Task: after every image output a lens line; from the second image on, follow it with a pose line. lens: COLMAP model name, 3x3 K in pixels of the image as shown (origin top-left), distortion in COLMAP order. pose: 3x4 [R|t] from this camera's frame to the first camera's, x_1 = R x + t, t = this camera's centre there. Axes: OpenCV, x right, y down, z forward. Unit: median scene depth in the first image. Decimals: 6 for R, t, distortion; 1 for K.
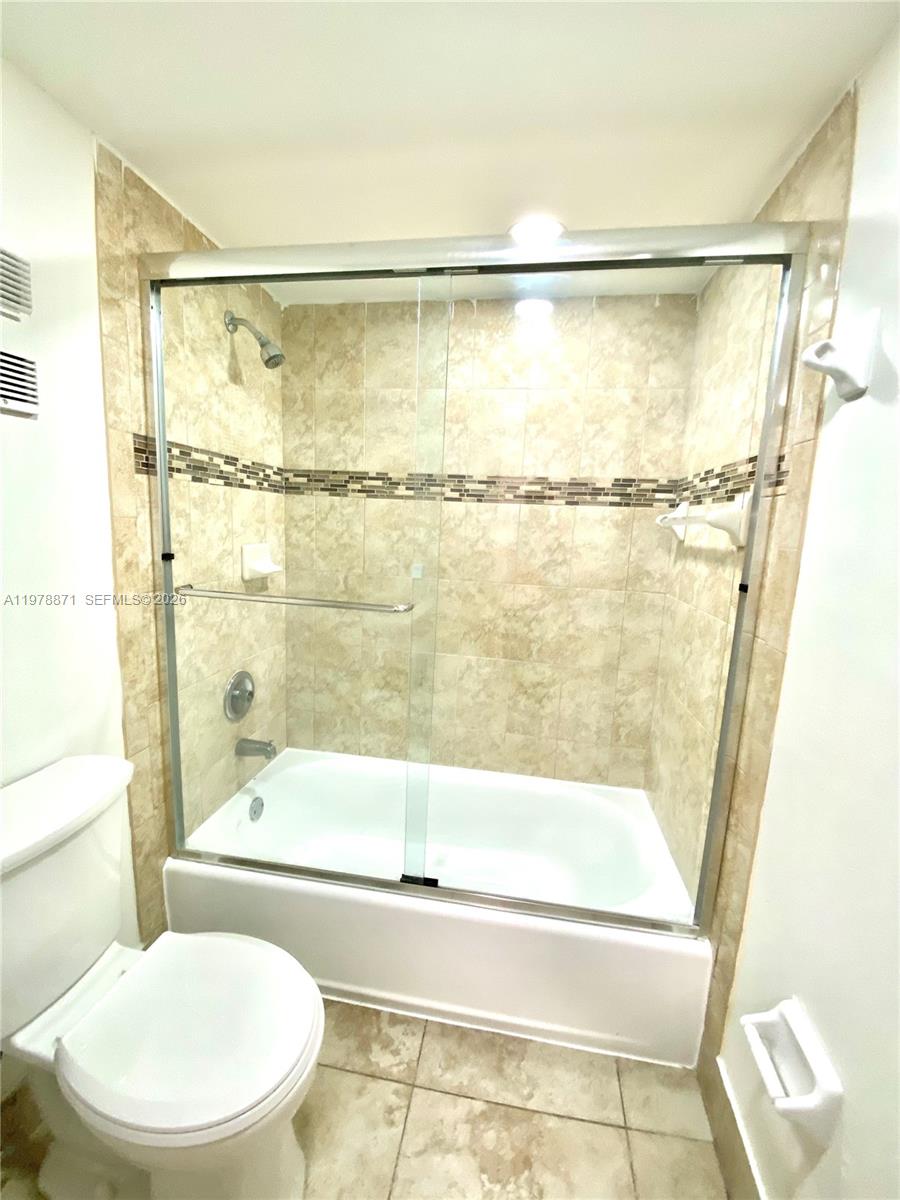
lens RADIAL K [[483.8, 0, 448.3], [0, 483.8, 596.7], [0, 0, 1]] dist [0.021714, -0.020622]
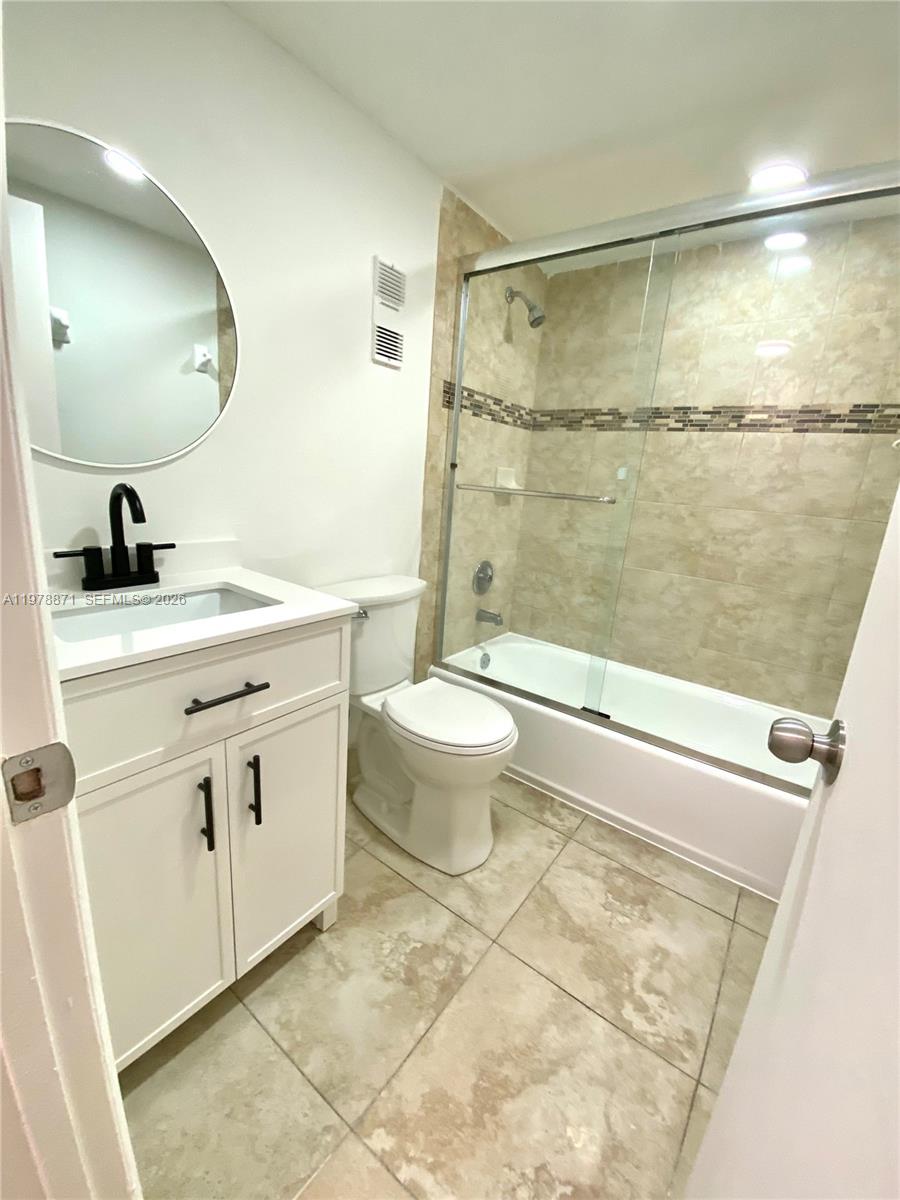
lens RADIAL K [[474.7, 0, 439.9], [0, 474.7, 600.0], [0, 0, 1]] dist [0.021455, -0.032148]
pose [[0.880624, 0.137147, -0.453534, 0.087608], [-0.103527, 0.989759, 0.098283, 0.146850], [0.462368, -0.039597, 0.885803, -0.265896]]
